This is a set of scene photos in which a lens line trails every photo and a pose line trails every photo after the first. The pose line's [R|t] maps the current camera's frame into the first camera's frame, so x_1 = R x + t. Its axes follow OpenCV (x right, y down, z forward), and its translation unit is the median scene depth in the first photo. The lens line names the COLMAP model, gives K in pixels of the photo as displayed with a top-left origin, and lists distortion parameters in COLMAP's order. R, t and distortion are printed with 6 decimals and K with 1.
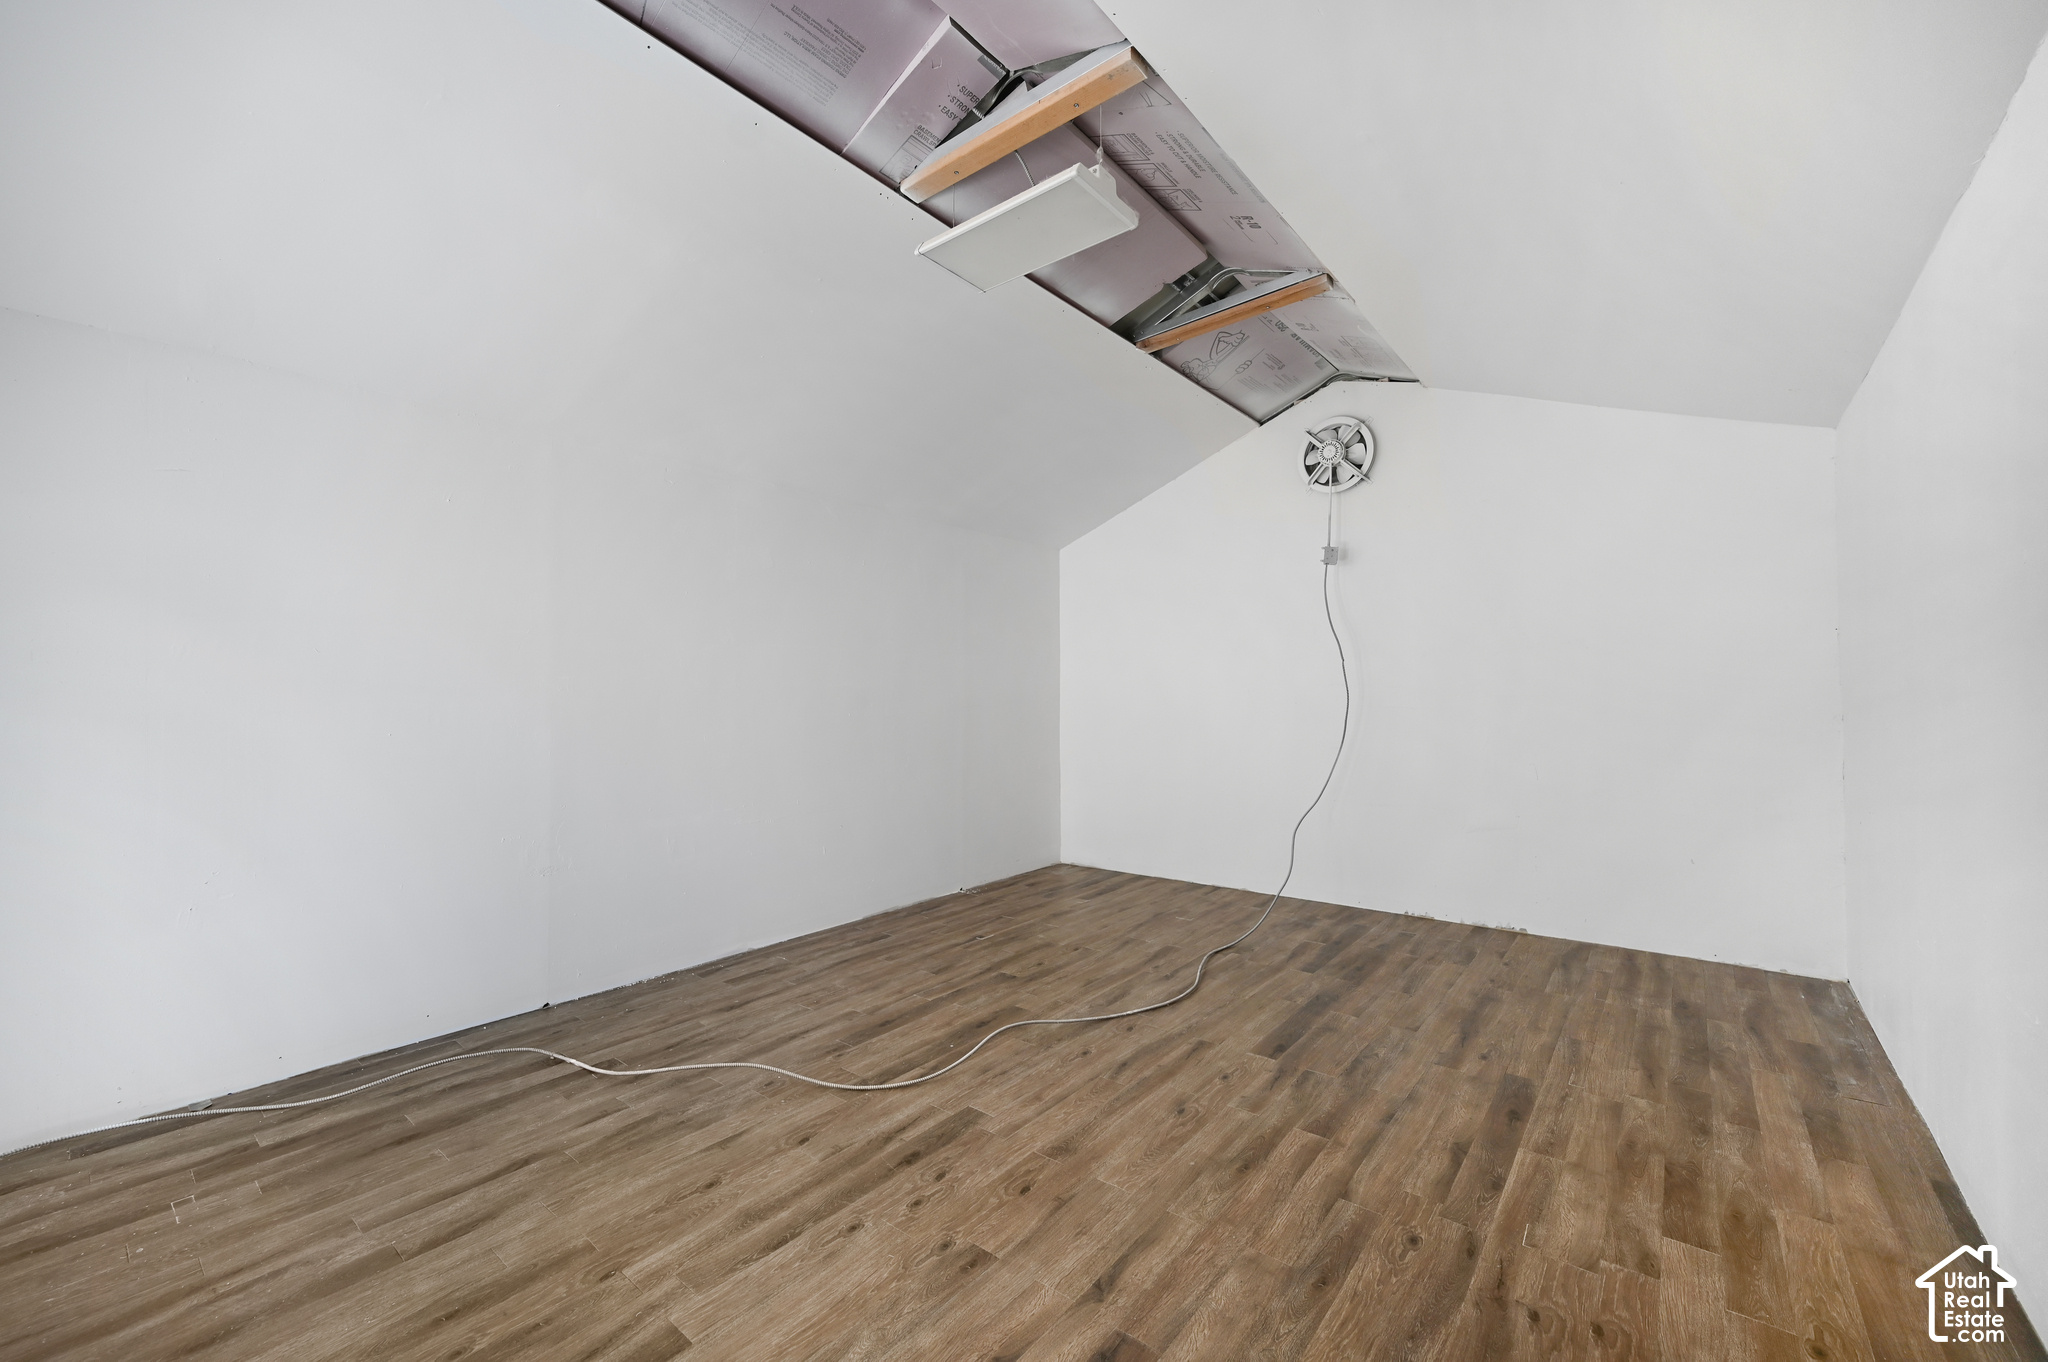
lens RADIAL K [[832.2, 0, 1043.7], [0, 832.2, 682.7], [0, 0, 1]] dist [-0.001058, 0.000463]
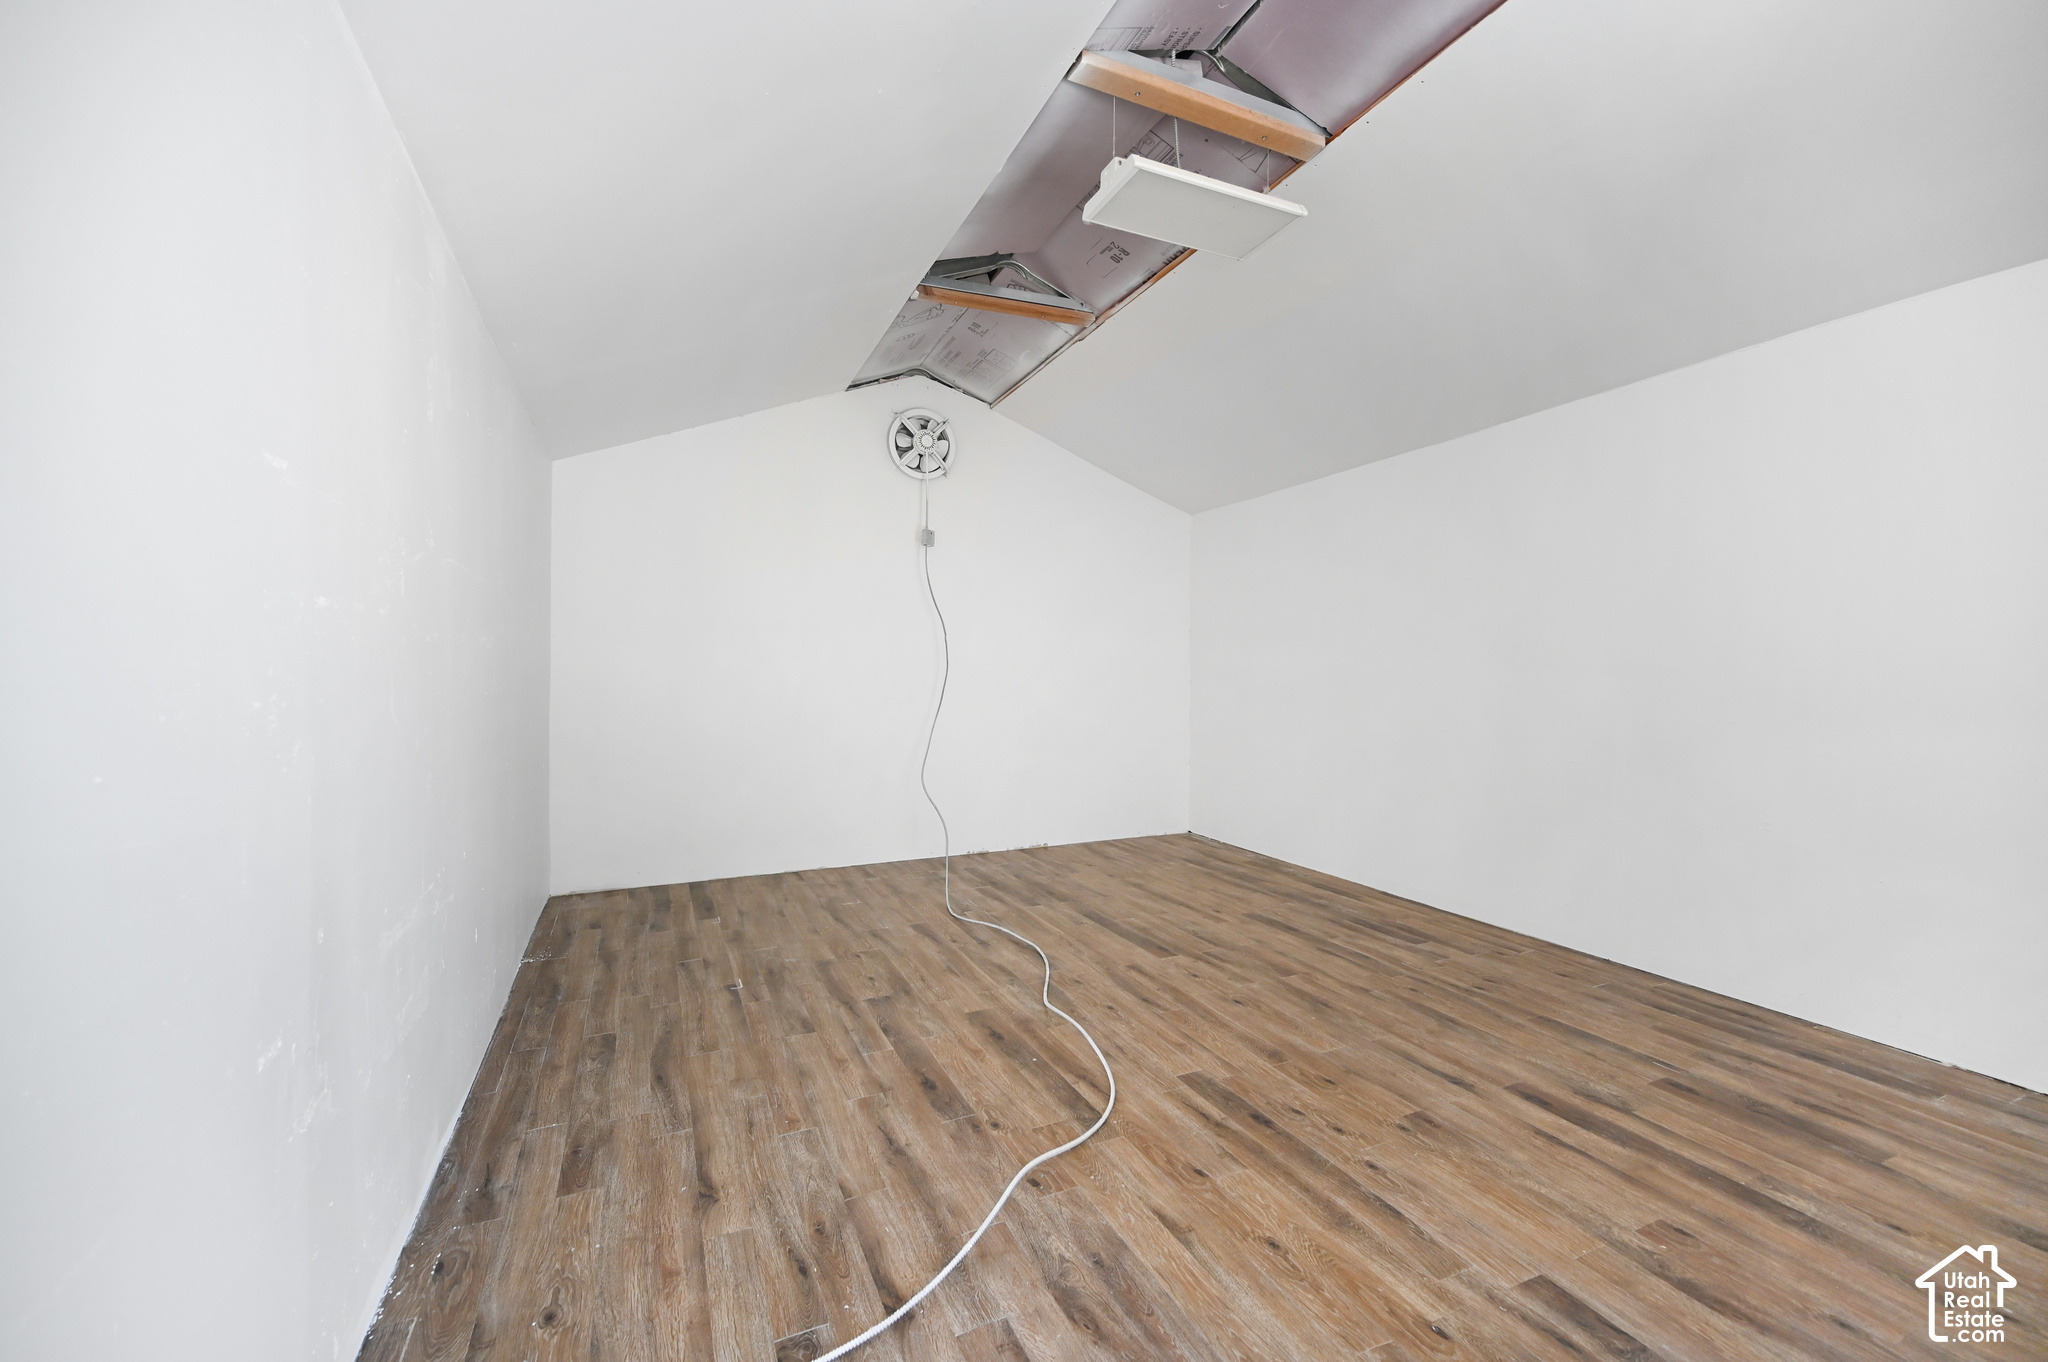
lens RADIAL K [[832.2, 0, 1042.0], [0, 832.2, 682.7], [0, 0, 1]] dist [-0.001058, 0.000463]
pose [[0.437390, -0.008658, 0.899230, -0.988489], [-0.016650, 0.999704, 0.017724, 0.023287], [-0.899118, -0.022724, 0.437116, 0.678828]]
